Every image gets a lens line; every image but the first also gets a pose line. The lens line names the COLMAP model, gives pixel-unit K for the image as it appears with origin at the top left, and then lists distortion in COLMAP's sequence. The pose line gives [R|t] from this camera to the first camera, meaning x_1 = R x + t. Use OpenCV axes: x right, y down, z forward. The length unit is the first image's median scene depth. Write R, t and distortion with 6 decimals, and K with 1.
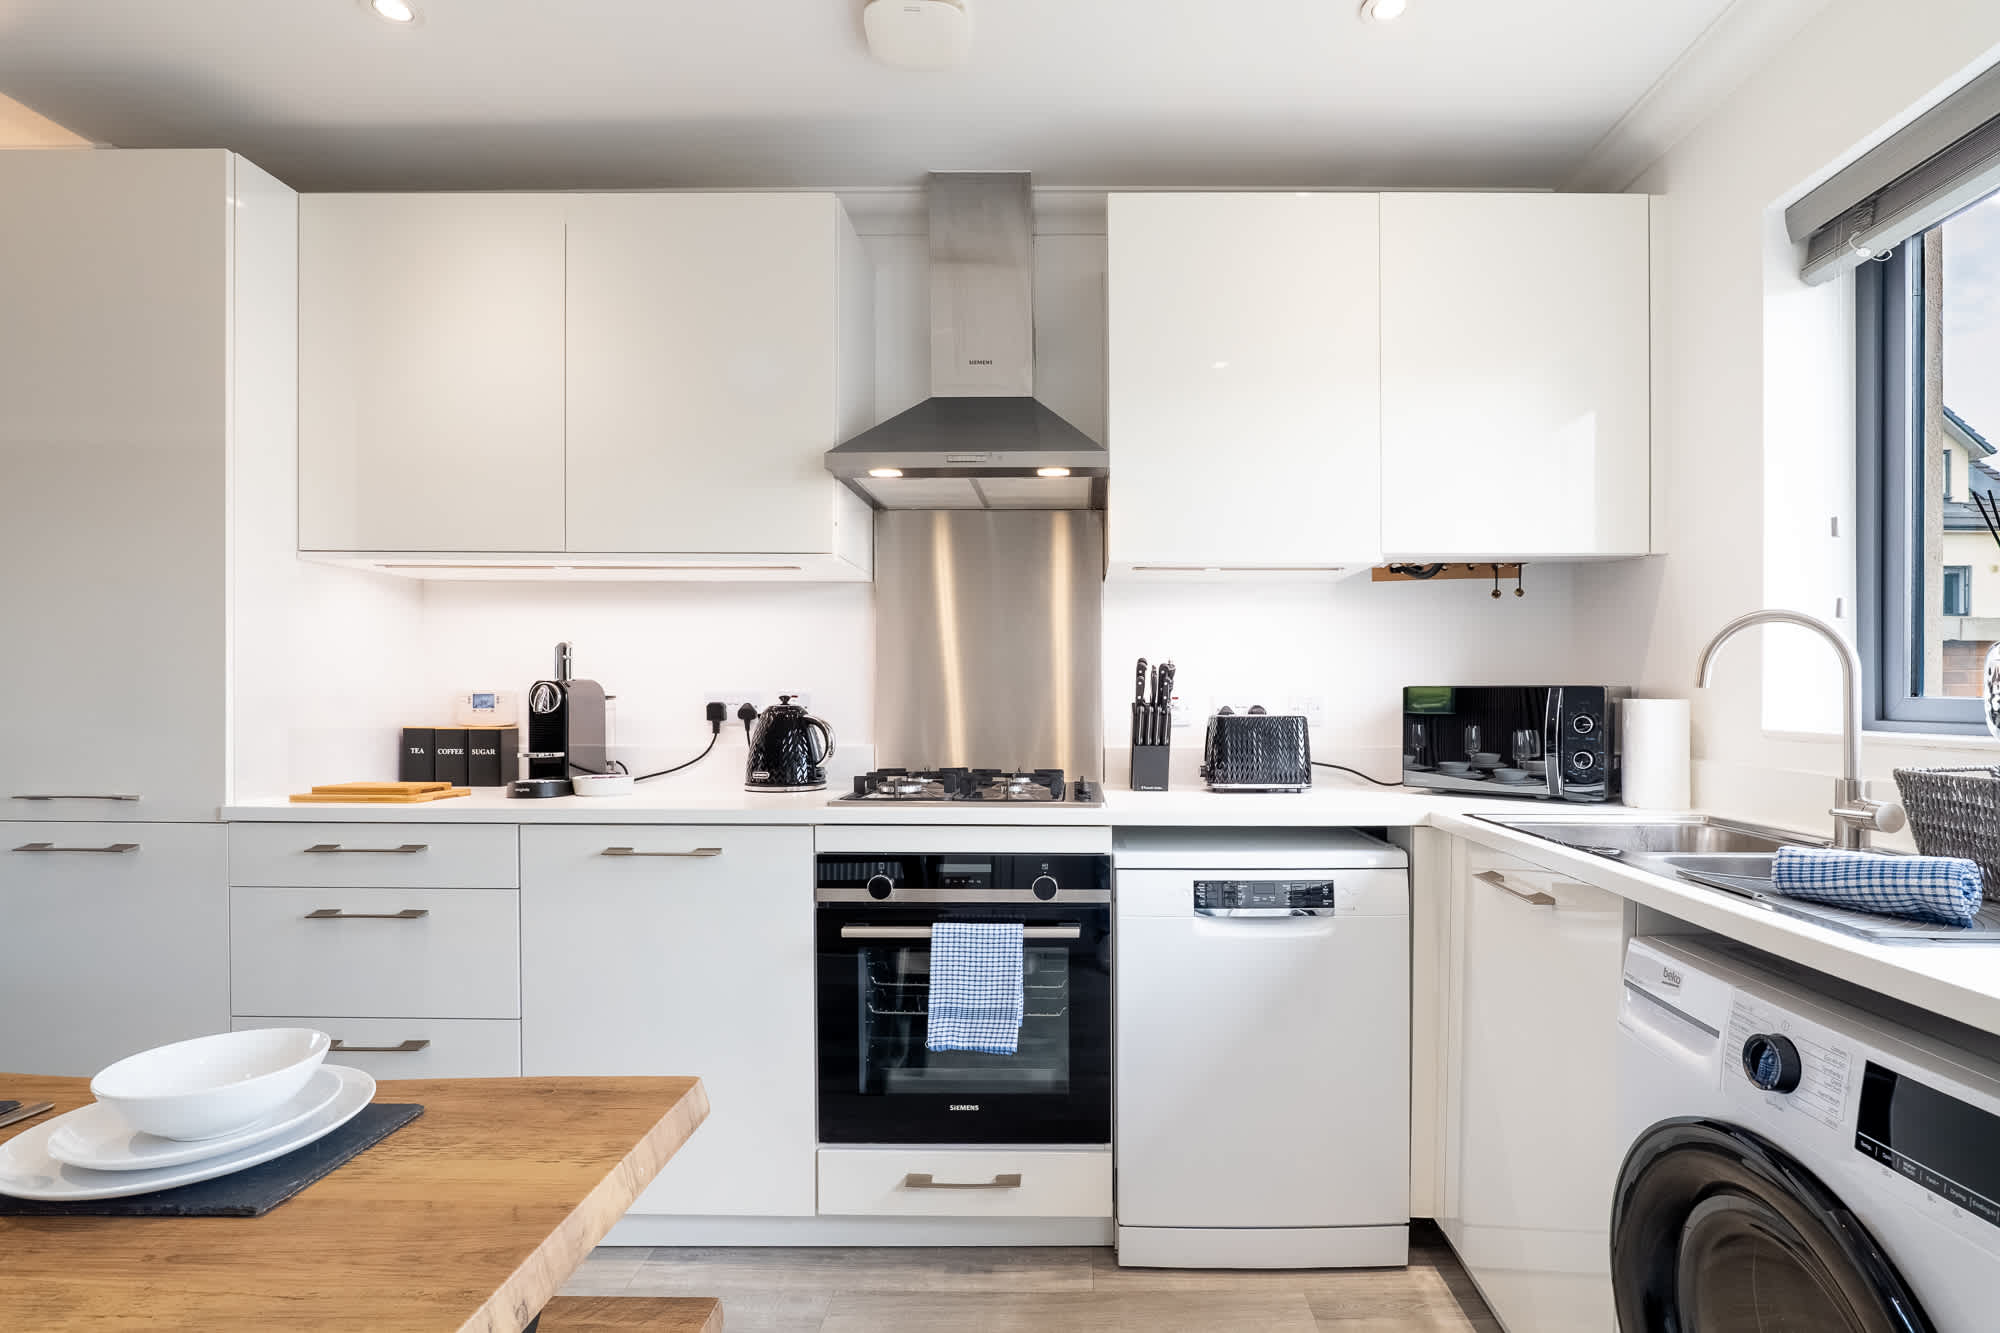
lens RADIAL K [[957.5, 0, 1035.0], [0, 957.5, 700.9], [0, 0, 1]] dist [-0.020753, 0.009448]
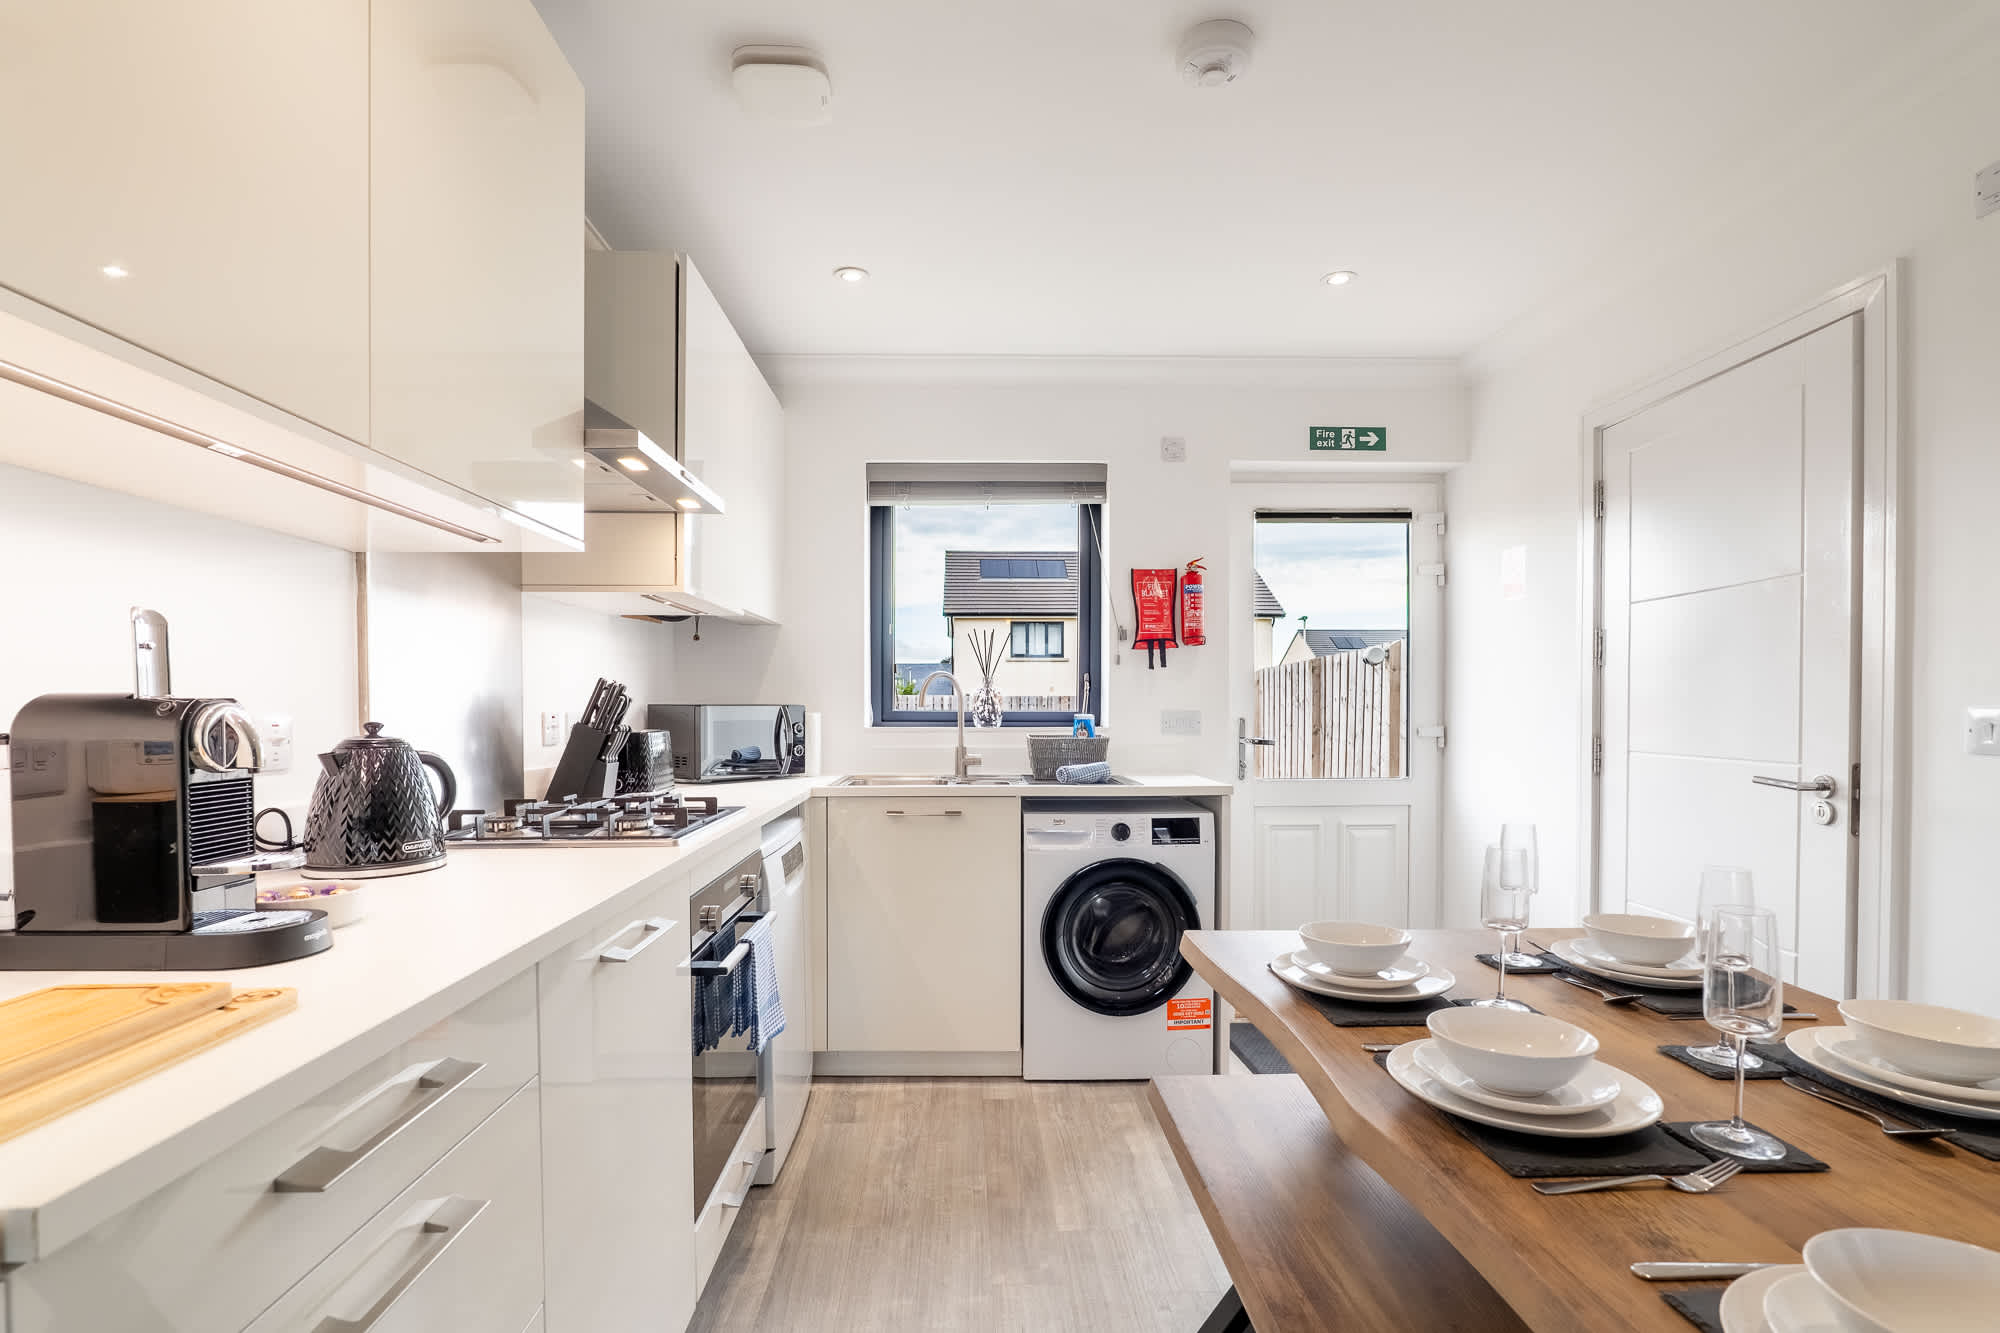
lens RADIAL K [[957.5, 0, 1035.0], [0, 957.5, 700.9], [0, 0, 1]] dist [-0.020753, 0.009448]
pose [[-0.086950, 0.000754, 0.996212, -1.109608], [0.001660, 0.999998, -0.000612, -0.021823], [-0.996211, 0.001601, -0.086951, 0.742492]]
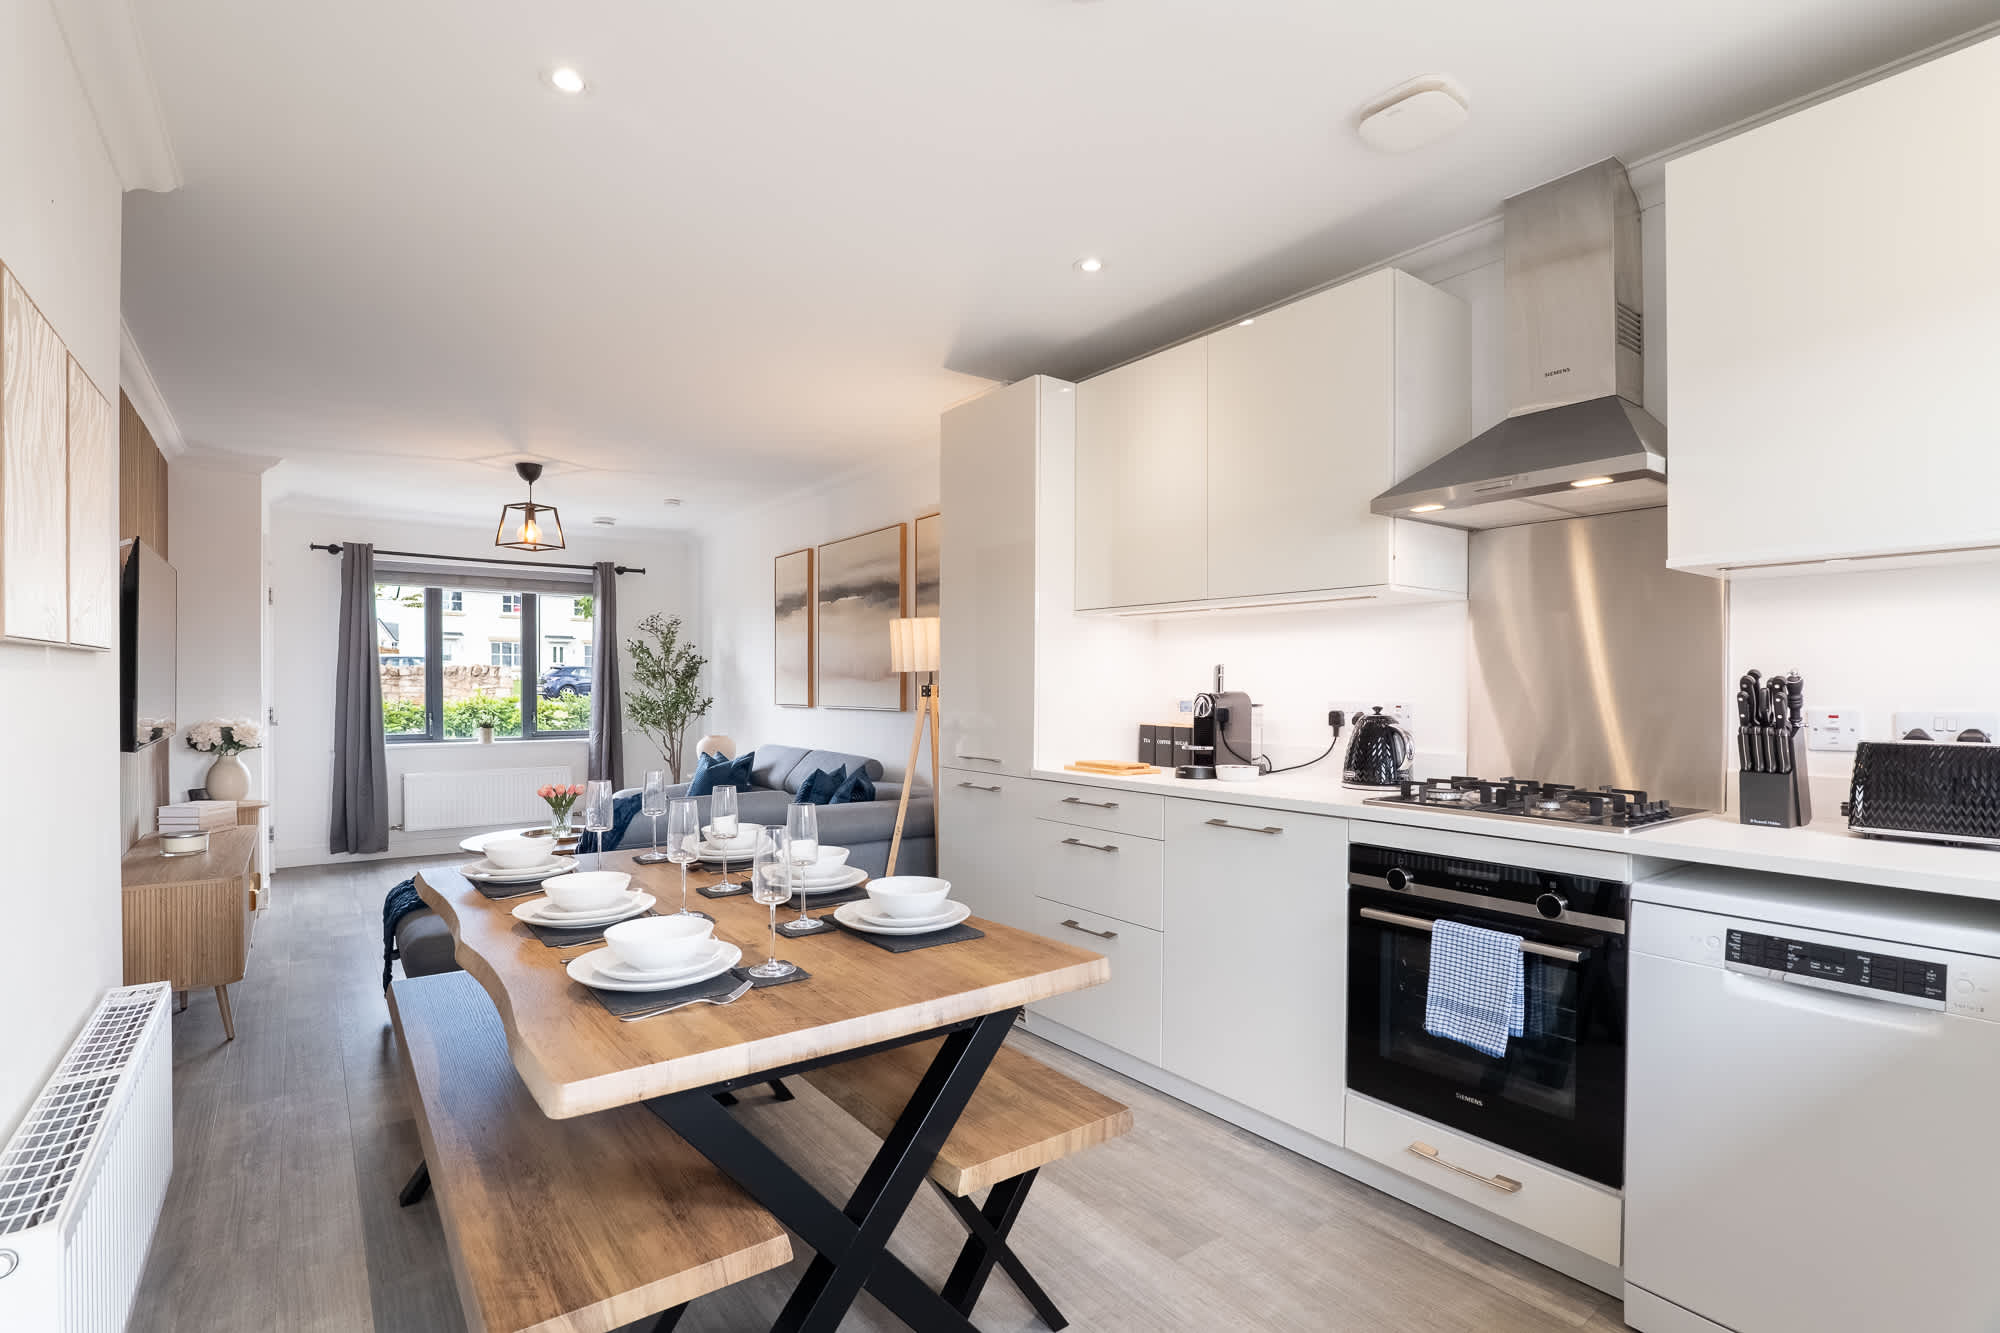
lens RADIAL K [[939.5, 0, 998.7], [0, 939.5, 690.7], [0, 0, 1]] dist [0.001592, 0.000540]
pose [[0.605900, 0.001332, -0.795539, 0.433971], [-0.003485, 0.999993, -0.000979, -0.026300], [0.795533, 0.003365, 0.605901, -0.054403]]
